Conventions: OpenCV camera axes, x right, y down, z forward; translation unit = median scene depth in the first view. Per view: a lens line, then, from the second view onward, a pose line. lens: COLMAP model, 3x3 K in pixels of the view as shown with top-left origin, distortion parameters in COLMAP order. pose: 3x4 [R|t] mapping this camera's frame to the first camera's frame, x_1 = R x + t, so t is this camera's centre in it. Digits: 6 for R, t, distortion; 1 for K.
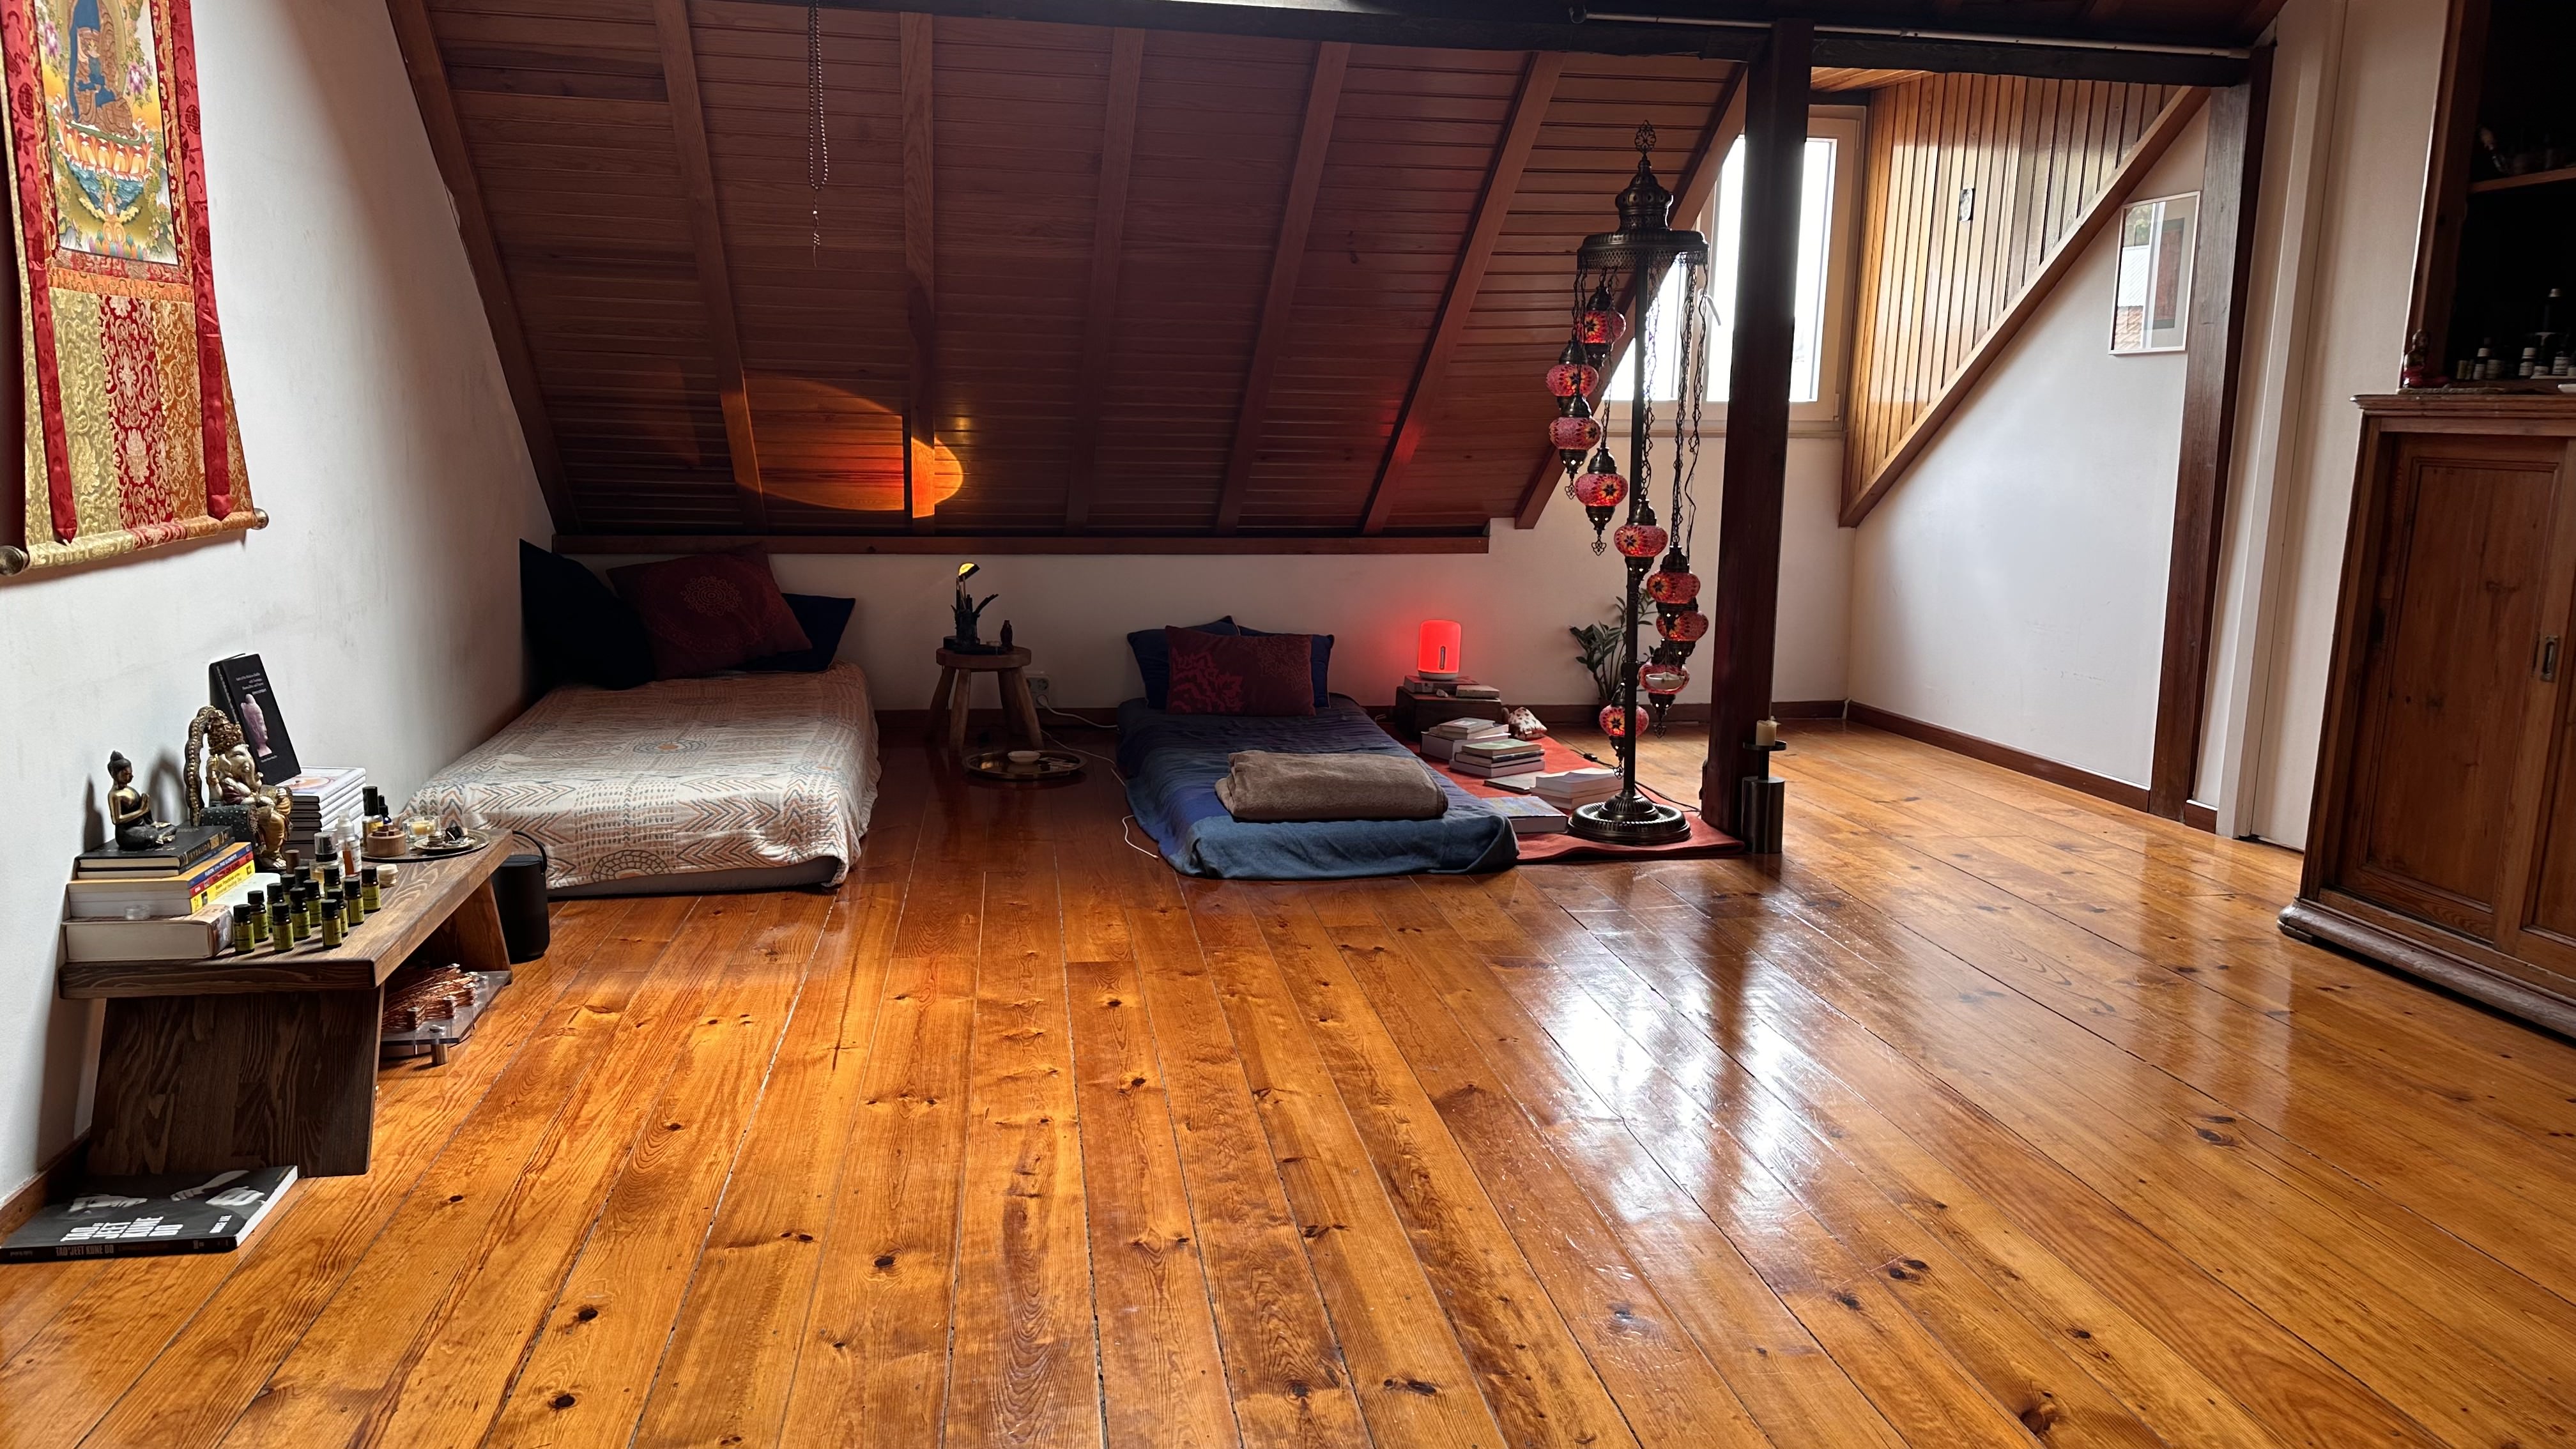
lens RADIAL K [[1801.6, 0, 1280.8], [0, 1801.6, 739.2], [0, 0, 1]] dist [0.079825, -0.081268]
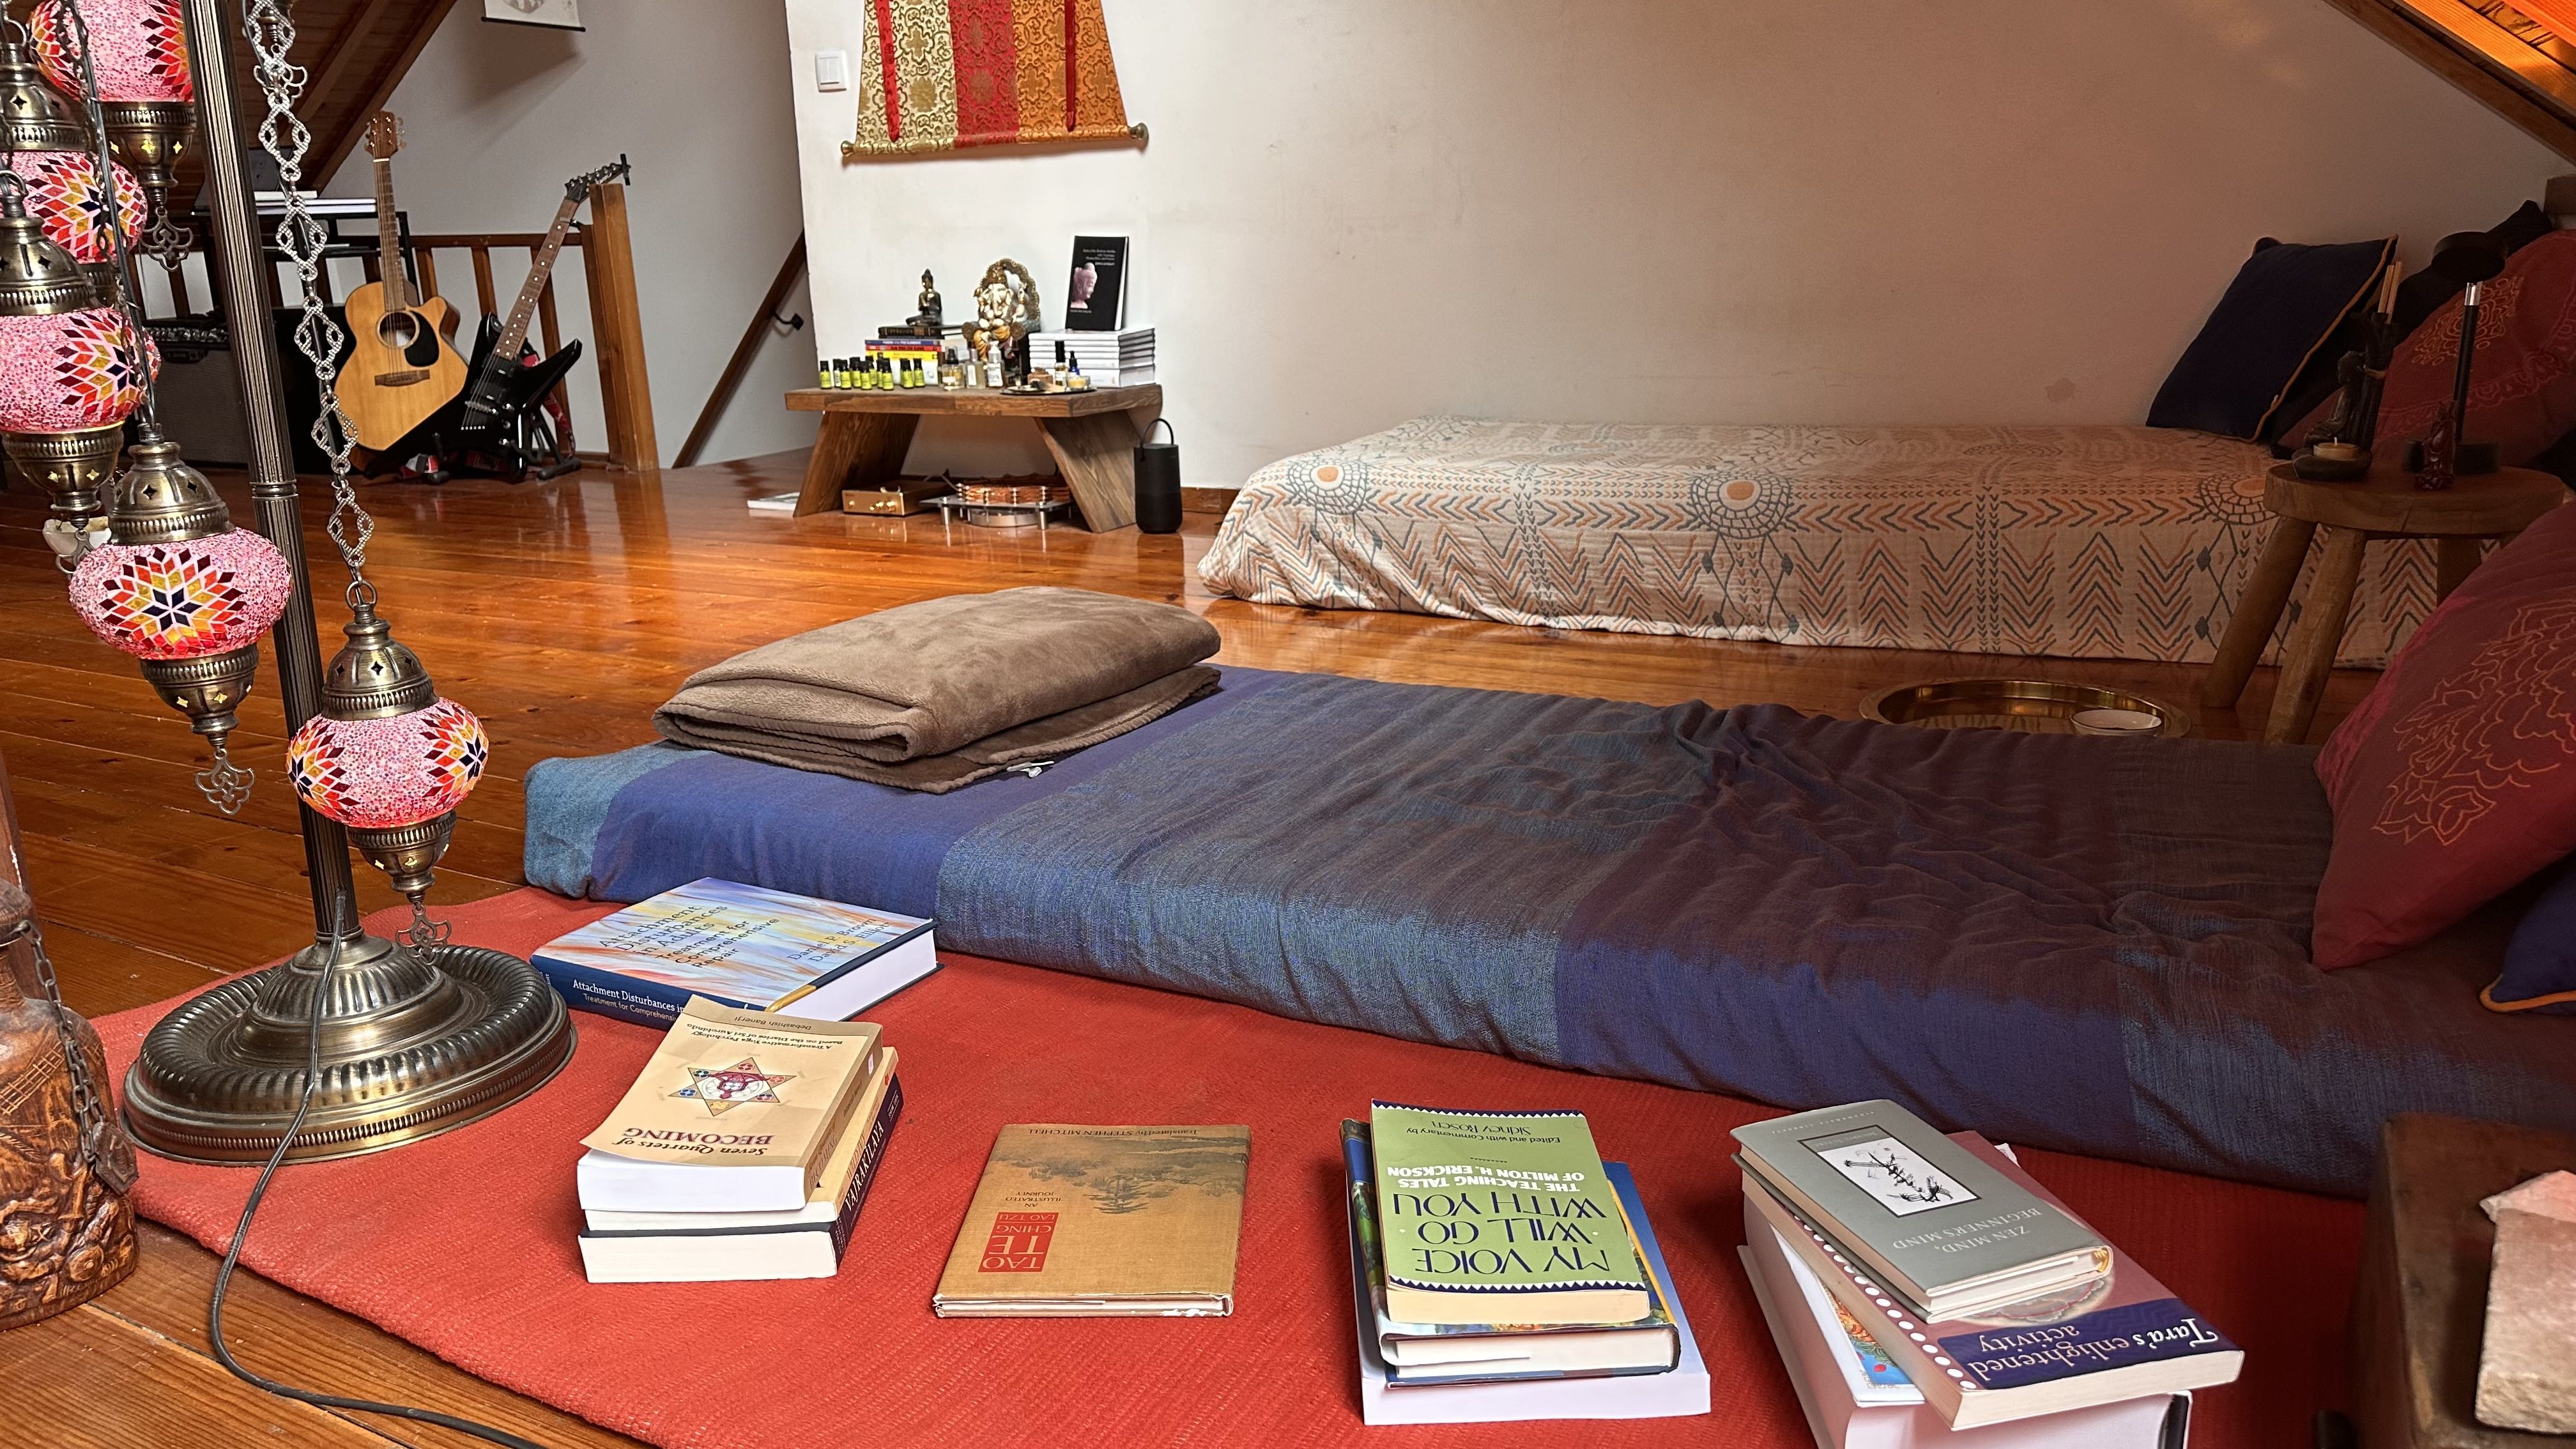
lens RADIAL K [[1791.9, 0, 1290.7], [0, 1791.9, 820.3], [0, 0, 1]] dist [0.008329, -0.004552]
pose [[-0.582448, 0.254960, -0.771848, 0.517915], [-0.125481, 0.909954, 0.395270, -0.198255], [0.803125, 0.327076, -0.498008, 1.947973]]
